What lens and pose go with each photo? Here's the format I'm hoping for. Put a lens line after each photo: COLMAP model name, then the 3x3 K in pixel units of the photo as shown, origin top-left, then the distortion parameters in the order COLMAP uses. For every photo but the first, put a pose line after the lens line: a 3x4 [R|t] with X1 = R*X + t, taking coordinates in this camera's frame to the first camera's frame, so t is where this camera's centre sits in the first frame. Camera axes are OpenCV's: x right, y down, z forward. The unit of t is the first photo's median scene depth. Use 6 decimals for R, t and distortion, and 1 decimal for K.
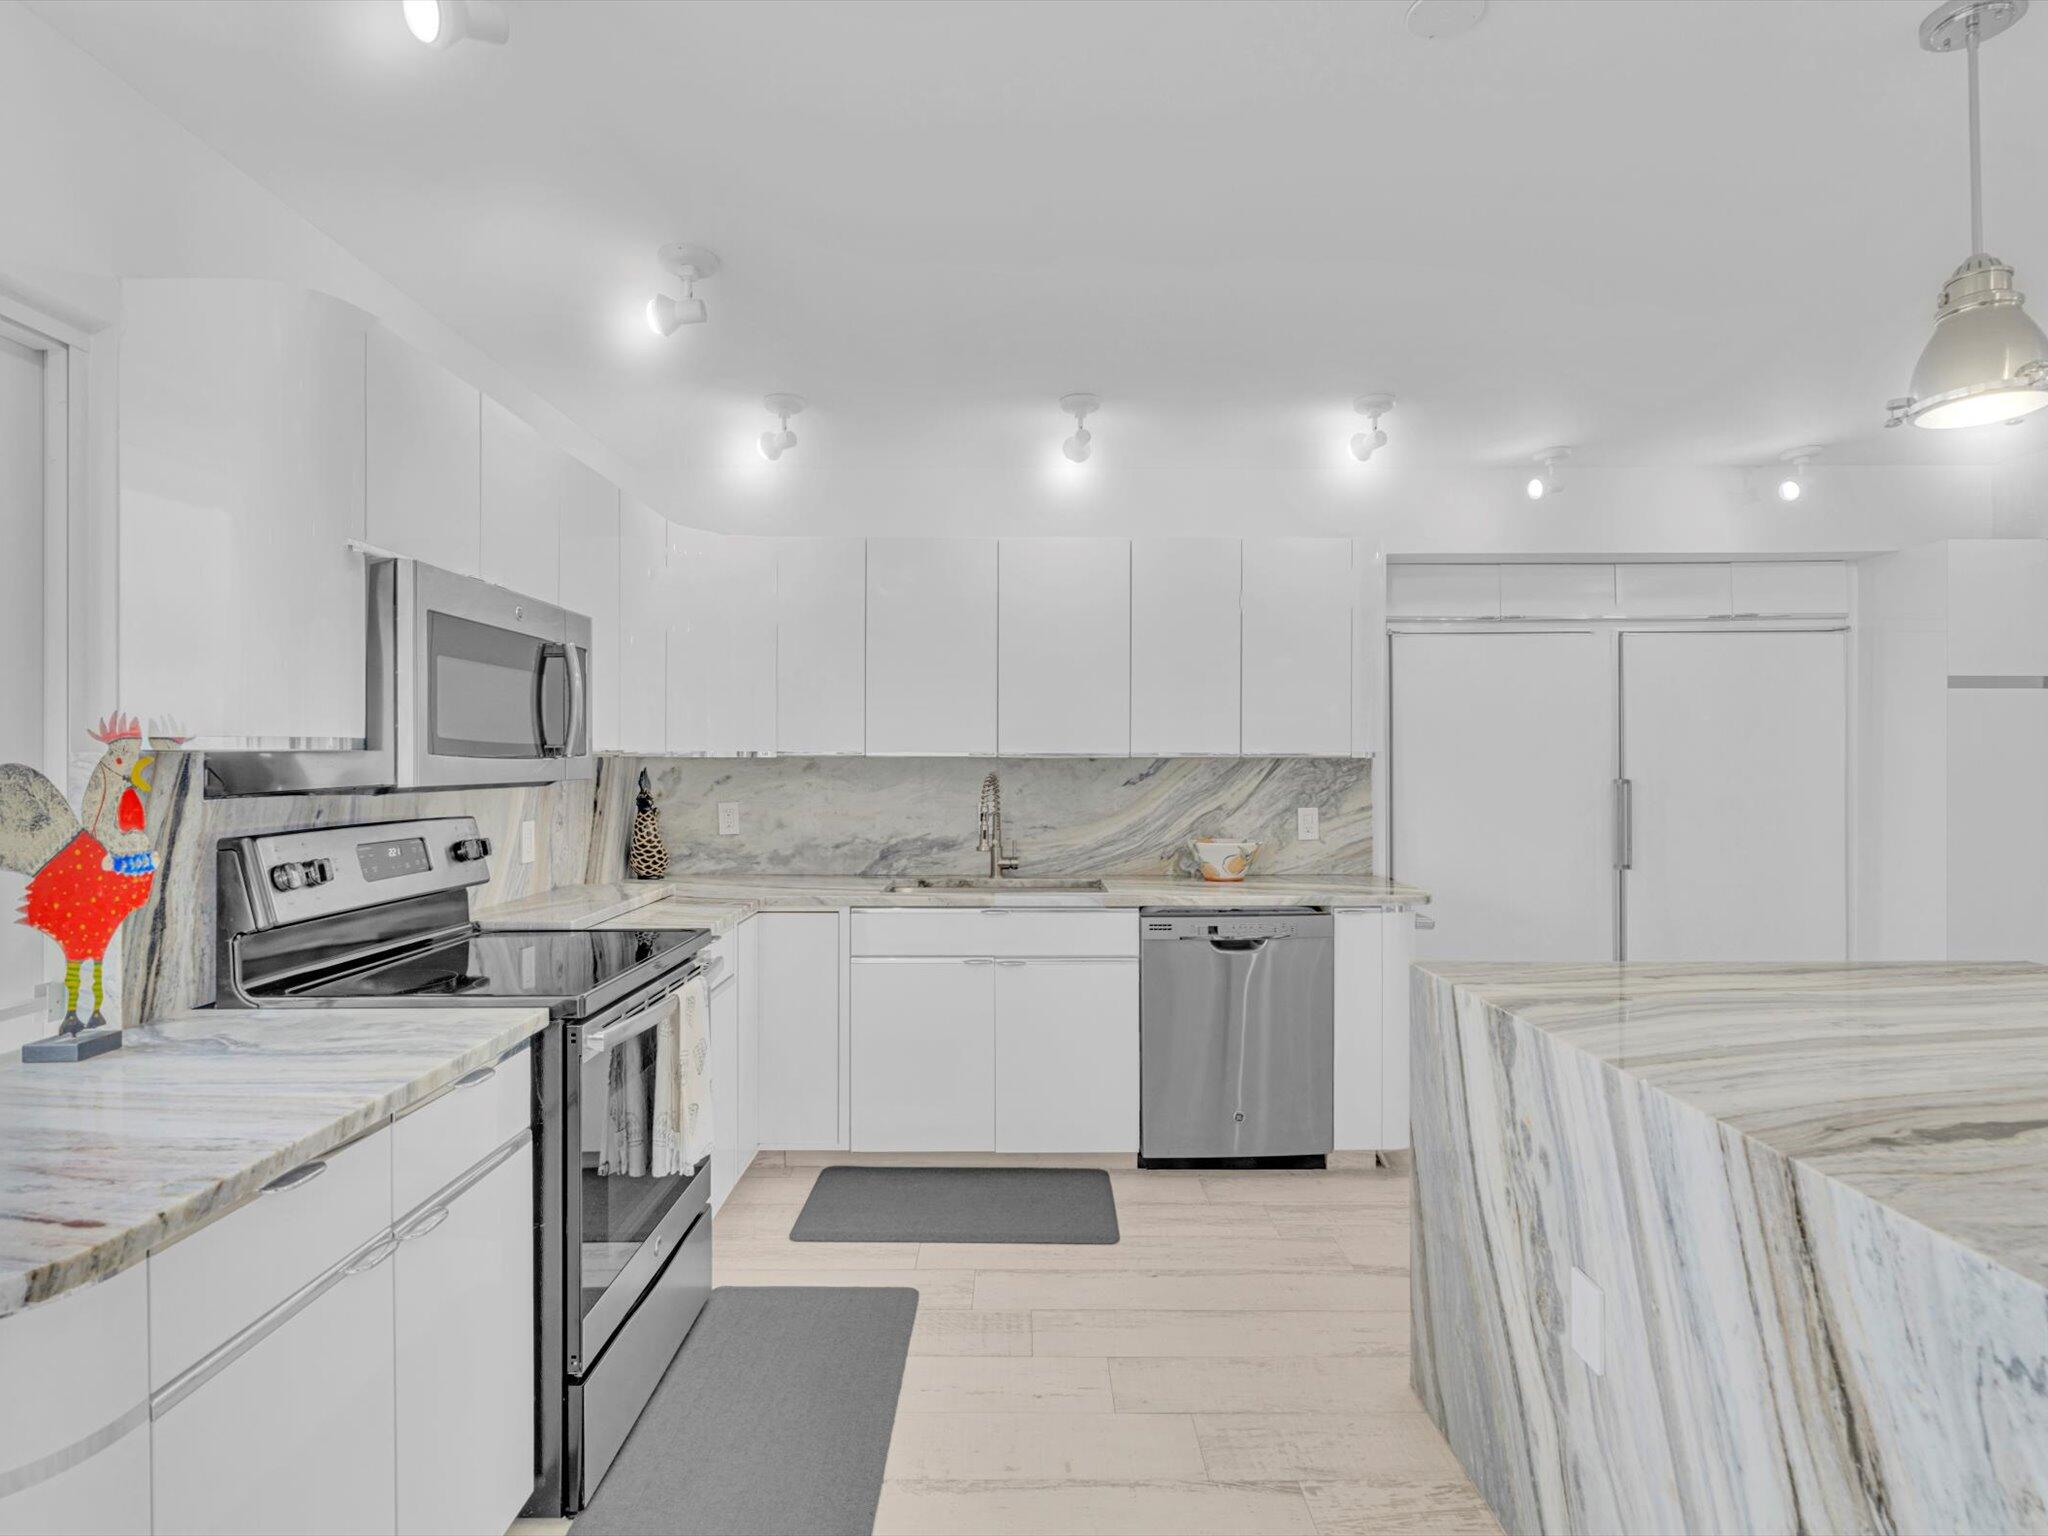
lens RADIAL K [[1052.1, 0, 1024.0], [0, 1052.1, 768.0], [0, 0, 1]] dist [-0.005130, 0.002168]
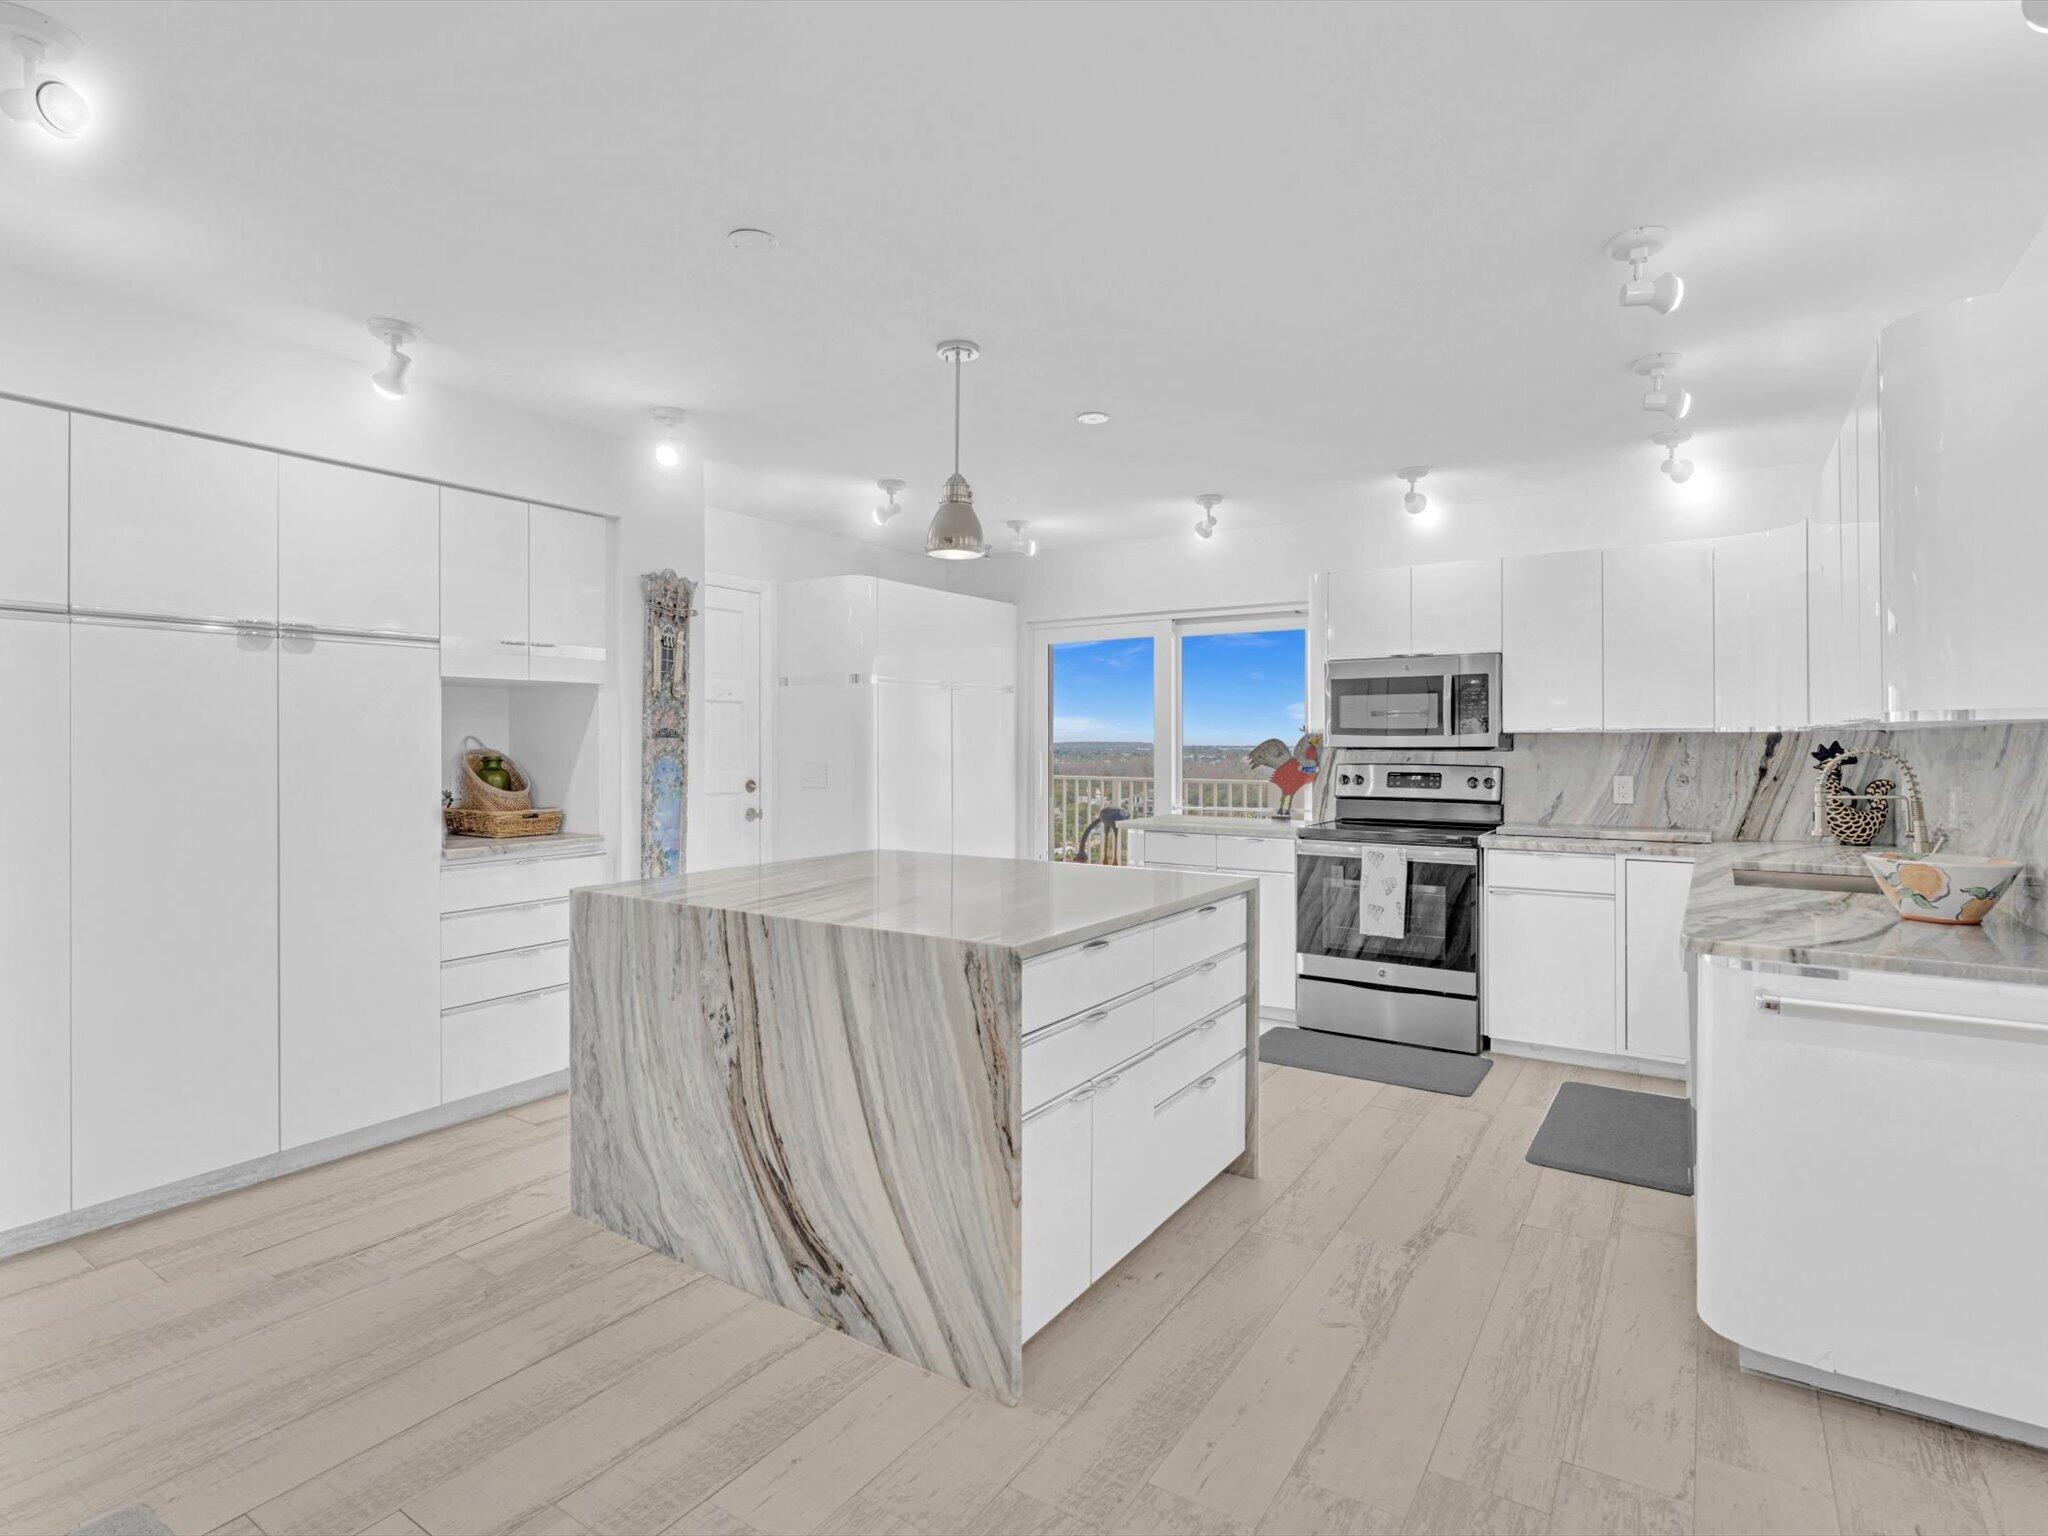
lens RADIAL K [[1052.1, 0, 1024.0], [0, 1052.1, 768.0], [0, 0, 1]] dist [-0.005130, 0.002168]
pose [[-0.555247, 0.013409, -0.831577, 2.319314], [-0.002270, 0.999842, 0.017638, 0.033028], [0.831682, 0.011681, -0.555129, 2.083557]]
